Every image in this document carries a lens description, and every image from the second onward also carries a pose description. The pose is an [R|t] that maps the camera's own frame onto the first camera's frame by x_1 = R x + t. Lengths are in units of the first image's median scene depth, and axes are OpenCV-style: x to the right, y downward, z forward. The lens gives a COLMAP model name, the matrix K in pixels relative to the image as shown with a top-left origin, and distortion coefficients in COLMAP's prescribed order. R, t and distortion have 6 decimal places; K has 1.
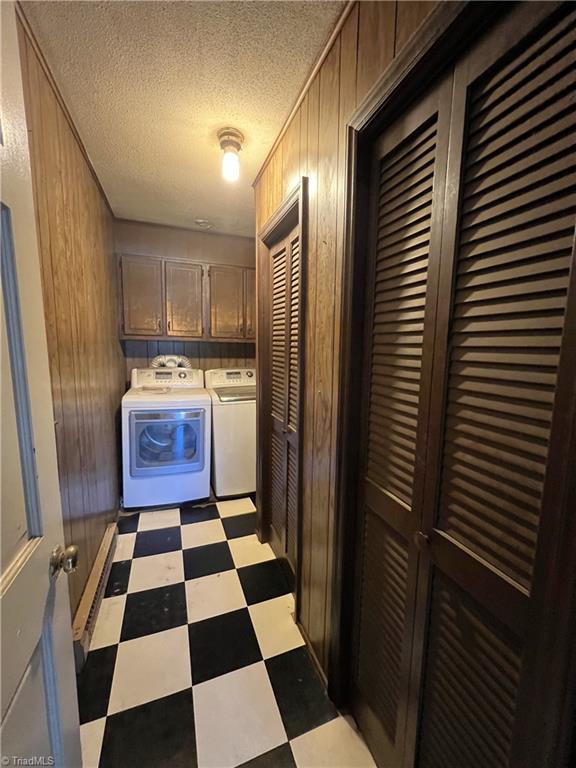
lens RADIAL K [[308.4, 0, 288.5], [0, 308.4, 382.8], [0, 0, 1]] dist [0.002757, 0.000021]
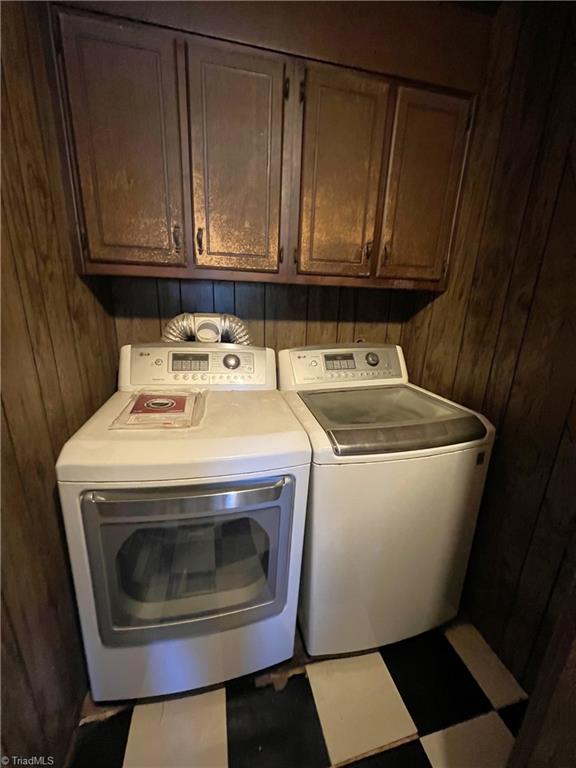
lens RADIAL K [[310.2, 0, 287.0], [0, 310.2, 385.3], [0, 0, 1]] dist [0.000521, -0.000110]
pose [[0.989467, 0.053939, -0.134336, -0.204245], [-0.032243, 0.986794, 0.158737, -0.064446], [0.141125, -0.152734, 0.978139, 0.572269]]
